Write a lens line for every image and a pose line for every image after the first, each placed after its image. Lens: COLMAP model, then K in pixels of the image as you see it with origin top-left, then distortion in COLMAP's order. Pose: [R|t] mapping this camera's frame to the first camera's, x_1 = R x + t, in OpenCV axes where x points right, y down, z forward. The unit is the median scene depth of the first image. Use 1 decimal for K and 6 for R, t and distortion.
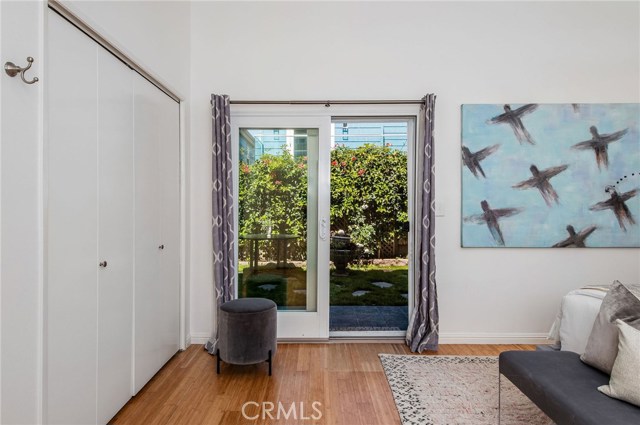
lens RADIAL K [[376.1, 0, 320.0], [0, 376.1, 211.0], [0, 0, 1]] dist [0.006569, 0.001375]
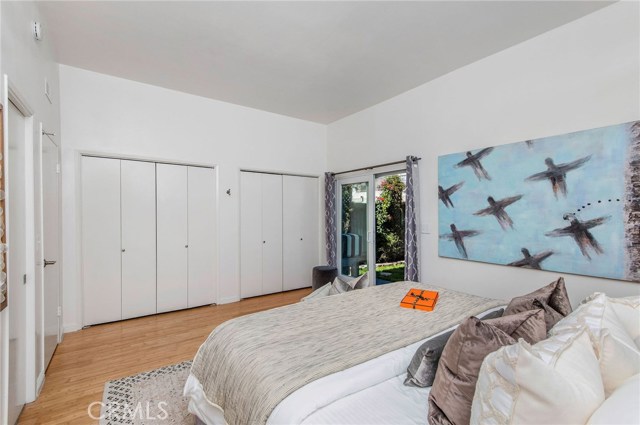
lens RADIAL K [[290.8, 0, 319.9], [0, 290.8, 215.0], [0, 0, 1]] dist [0.000326, -0.000202]
pose [[0.577328, 0.005132, -0.816496, 1.022060], [-0.003881, 0.999986, 0.003541, -0.062638], [0.816503, 0.001124, 0.577340, -0.008207]]
